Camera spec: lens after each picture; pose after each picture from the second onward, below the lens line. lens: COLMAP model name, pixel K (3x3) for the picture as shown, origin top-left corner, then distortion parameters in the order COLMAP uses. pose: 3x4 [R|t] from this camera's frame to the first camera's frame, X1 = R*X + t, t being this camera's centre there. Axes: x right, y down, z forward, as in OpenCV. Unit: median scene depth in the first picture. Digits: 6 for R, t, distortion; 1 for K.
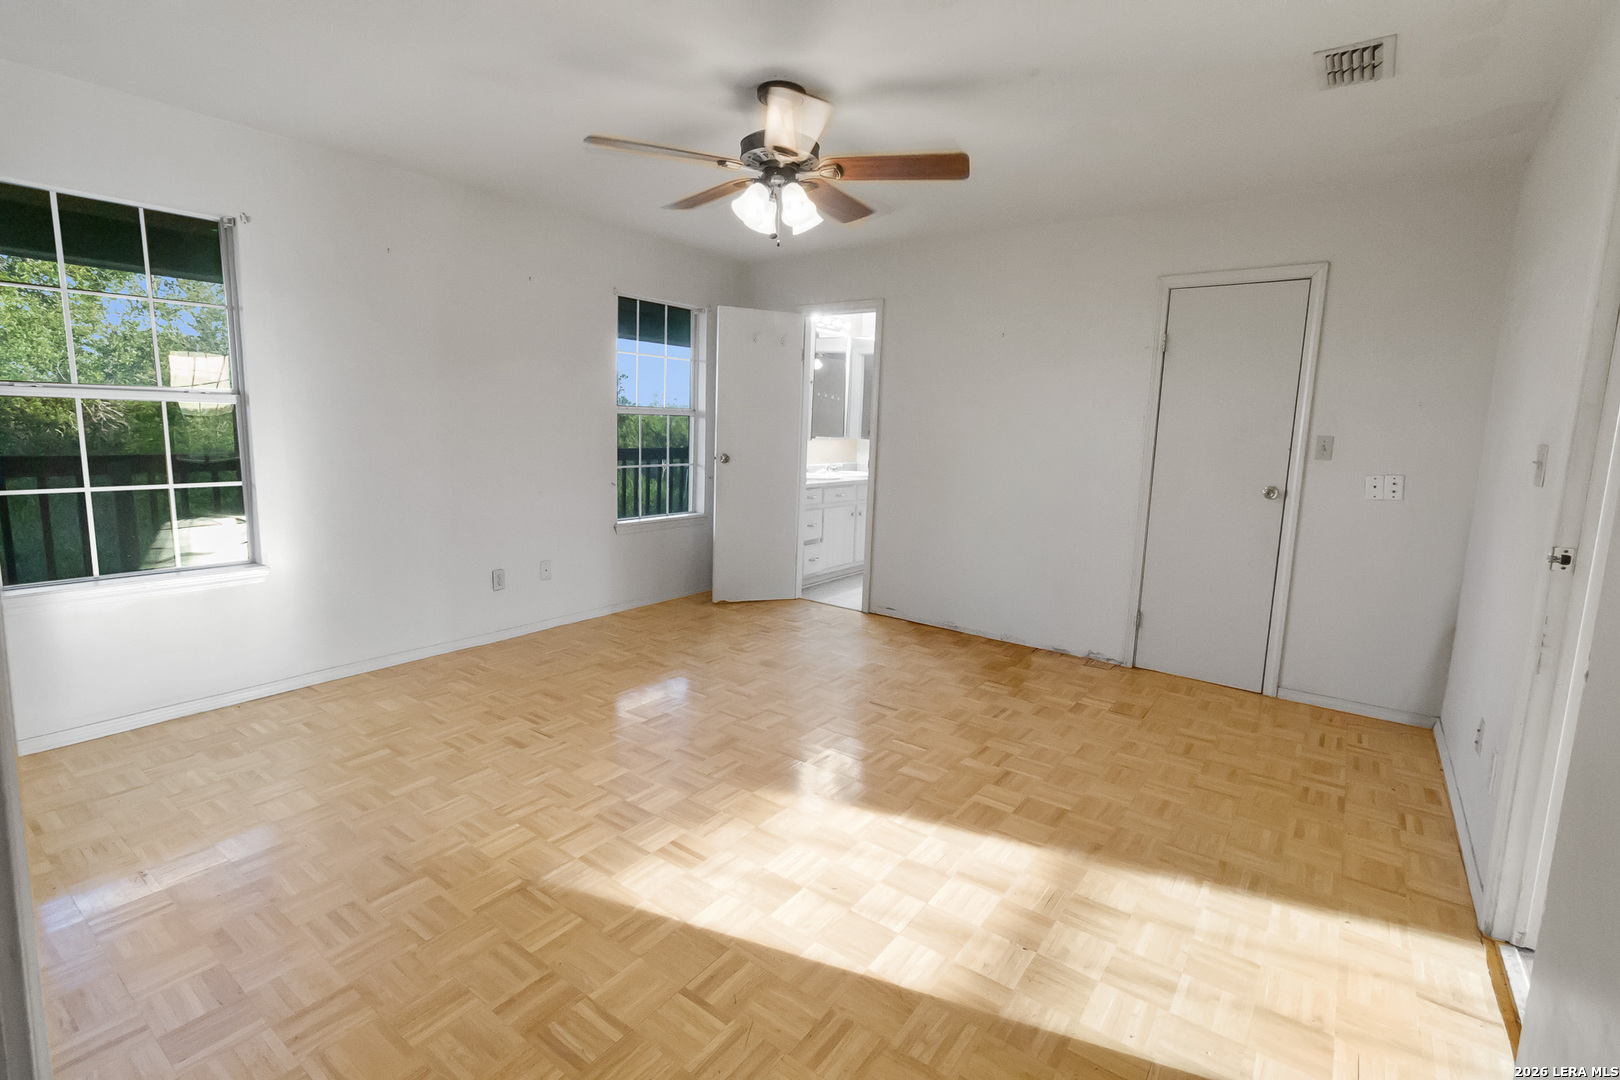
lens RADIAL K [[743.7, 0, 816.5], [0, 743.7, 532.5], [0, 0, 1]] dist [0.001293, -0.000665]
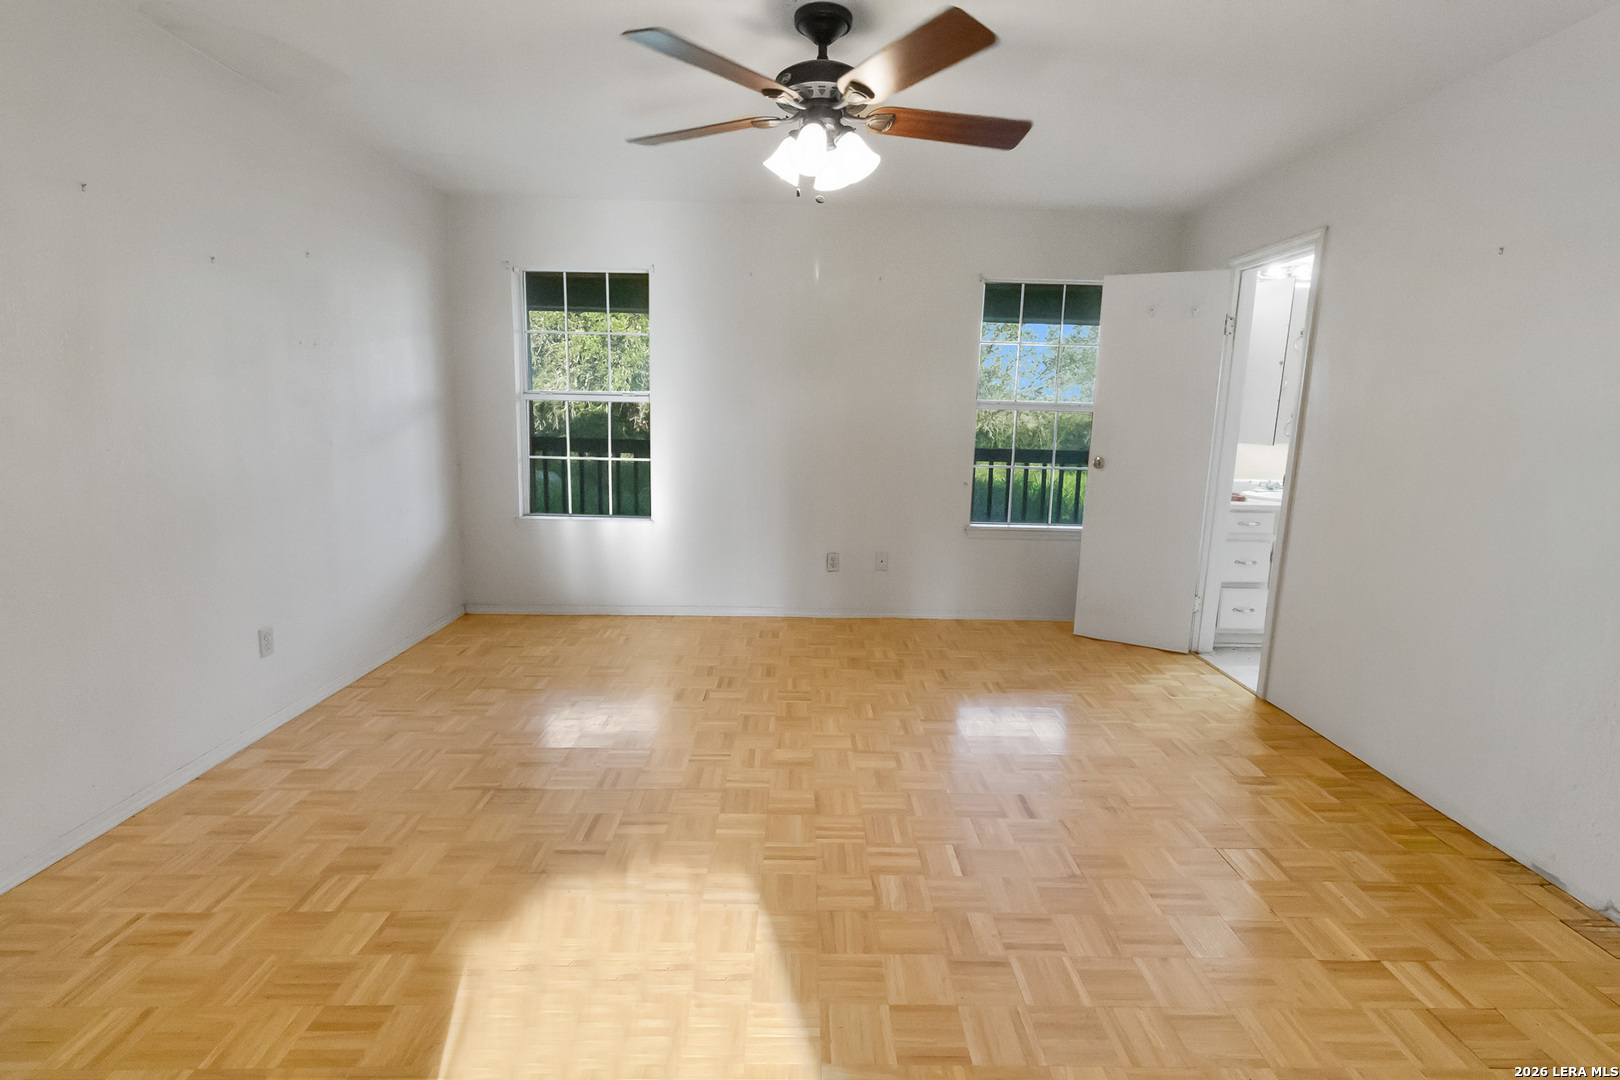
lens RADIAL K [[743.7, 0, 814.4], [0, 743.7, 539.7], [0, 0, 1]] dist [0.001293, -0.000665]
pose [[0.610336, 0.133173, -0.780868, 0.424272], [-0.123299, 0.989724, 0.072420, -0.046720], [0.782488, 0.052080, 0.620484, 0.313572]]
